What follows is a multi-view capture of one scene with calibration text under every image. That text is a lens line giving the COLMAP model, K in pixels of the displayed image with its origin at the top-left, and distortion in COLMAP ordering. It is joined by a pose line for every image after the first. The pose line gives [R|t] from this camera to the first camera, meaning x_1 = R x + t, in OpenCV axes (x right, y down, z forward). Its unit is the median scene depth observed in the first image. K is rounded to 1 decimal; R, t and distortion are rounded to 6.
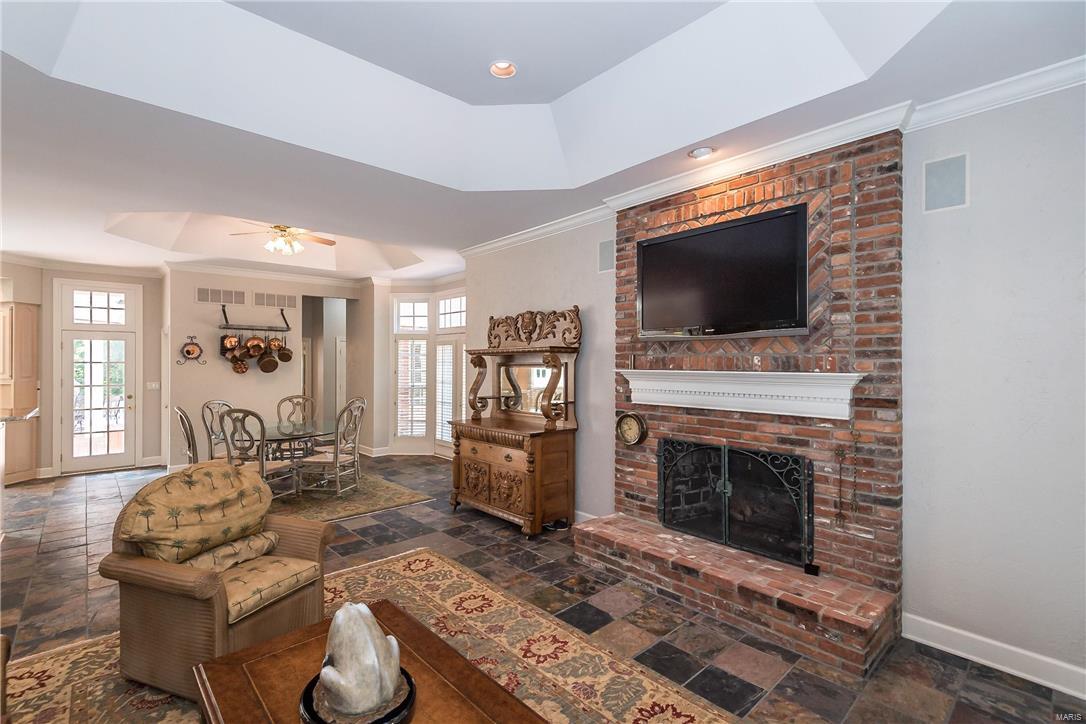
lens RADIAL K [[492.2, 0, 537.0], [0, 492.2, 364.3], [0, 0, 1]] dist [0.022465, -0.013621]
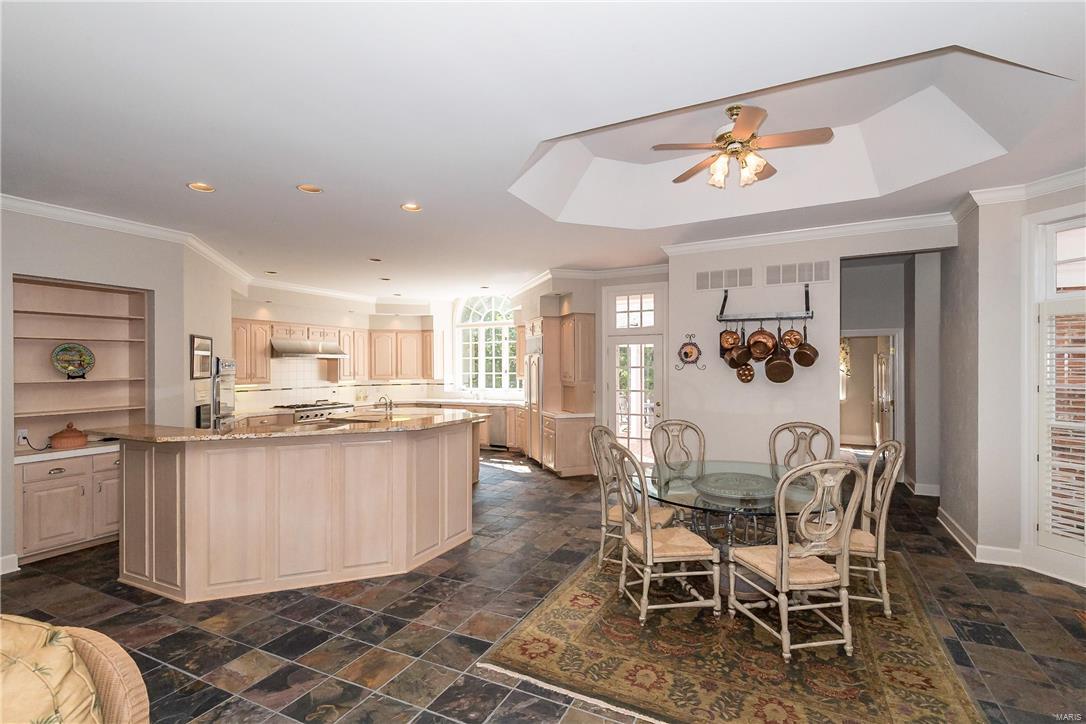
lens RADIAL K [[498.3, 0, 556.7], [0, 498.3, 365.1], [0, 0, 1]] dist [0.030034, 0.000055]
pose [[0.388135, -0.002385, -0.921600, -0.069980], [-0.000397, 0.999996, -0.002755, -0.008707], [0.921603, 0.001435, 0.388132, 0.866508]]
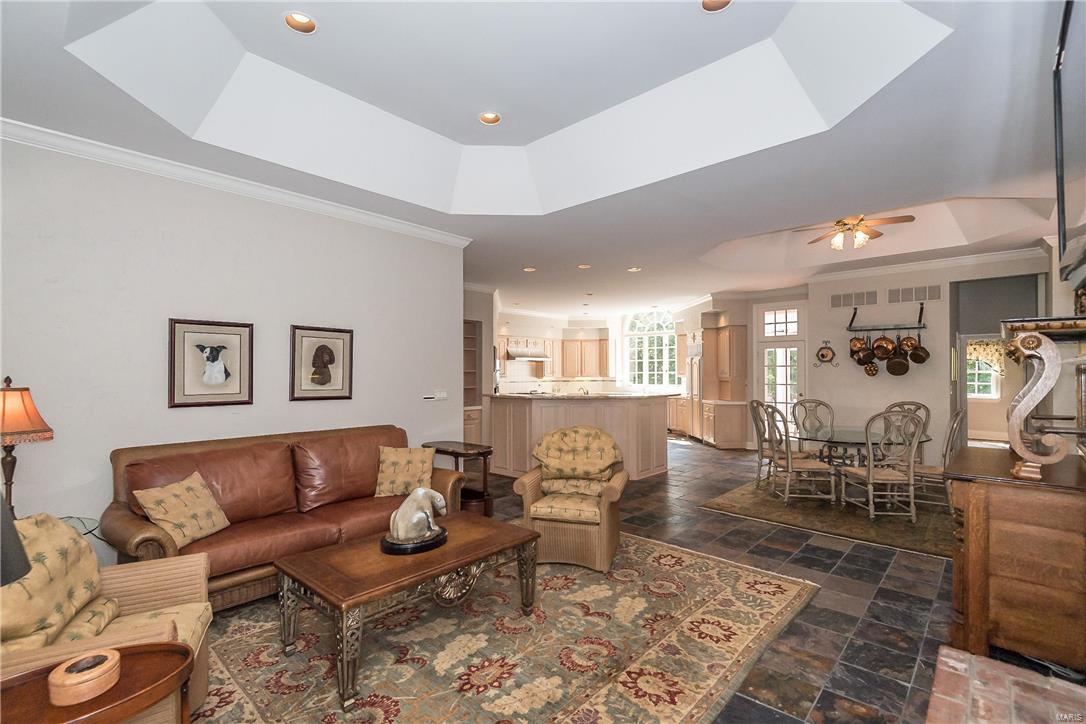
lens RADIAL K [[492.2, 0, 537.0], [0, 492.2, 364.3], [0, 0, 1]] dist [0.022465, -0.013621]
pose [[0.095529, -0.013441, -0.995336, 0.563533], [-0.004065, 0.999895, -0.013893, 0.021963], [0.995418, 0.005373, 0.095465, 0.475477]]
